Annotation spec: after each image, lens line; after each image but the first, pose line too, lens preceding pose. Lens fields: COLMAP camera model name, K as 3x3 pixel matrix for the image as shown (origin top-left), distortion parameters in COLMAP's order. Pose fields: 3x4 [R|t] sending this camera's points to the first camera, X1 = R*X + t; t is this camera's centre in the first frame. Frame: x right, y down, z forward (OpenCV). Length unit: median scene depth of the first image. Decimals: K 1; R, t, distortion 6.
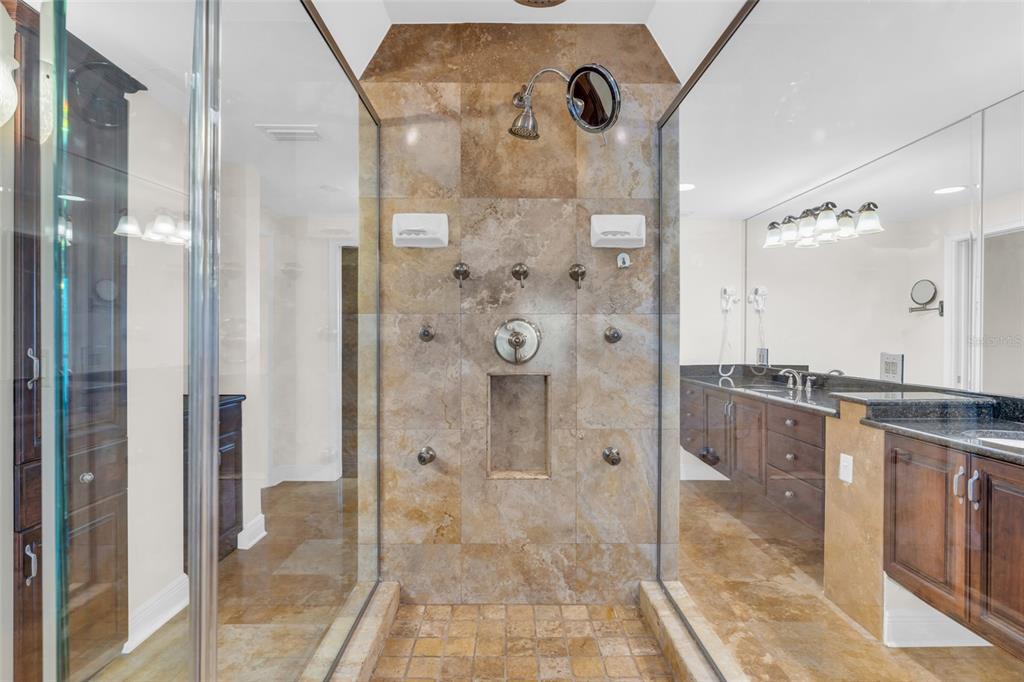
lens RADIAL K [[471.2, 0, 510.8], [0, 471.2, 339.5], [0, 0, 1]] dist [-0.001757, -0.000191]
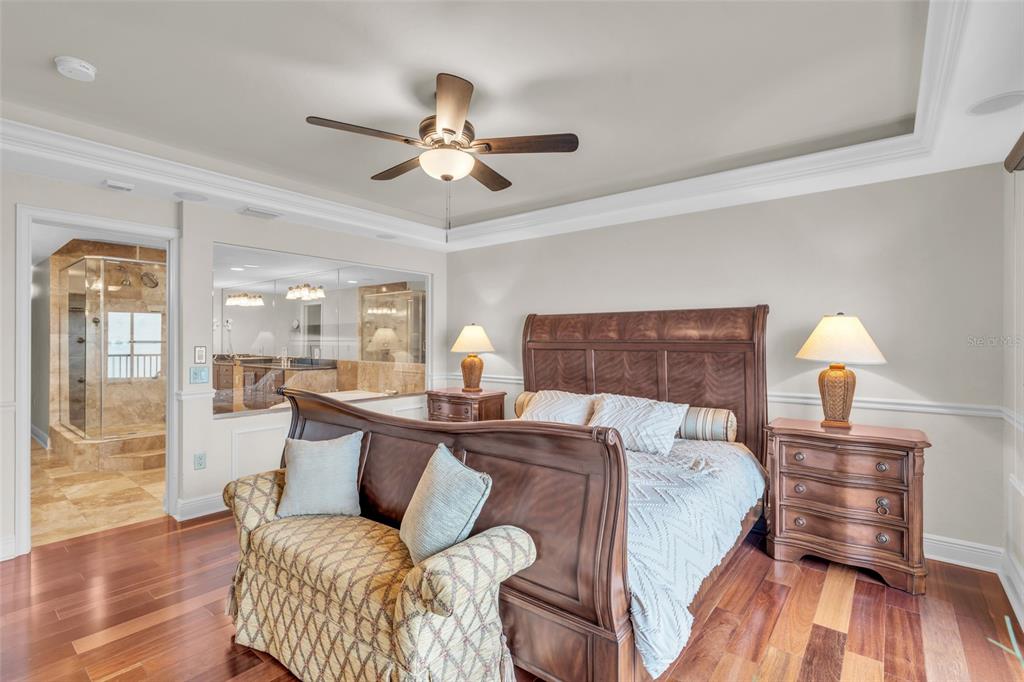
lens RADIAL K [[471.2, 0, 510.5], [0, 471.2, 340.3], [0, 0, 1]] dist [-0.001757, -0.000191]
pose [[0.633241, 0.002281, 0.773951, -0.777843], [0.002673, 0.999983, -0.005134, 0.006136], [-0.773950, 0.005320, 0.633224, -3.086299]]
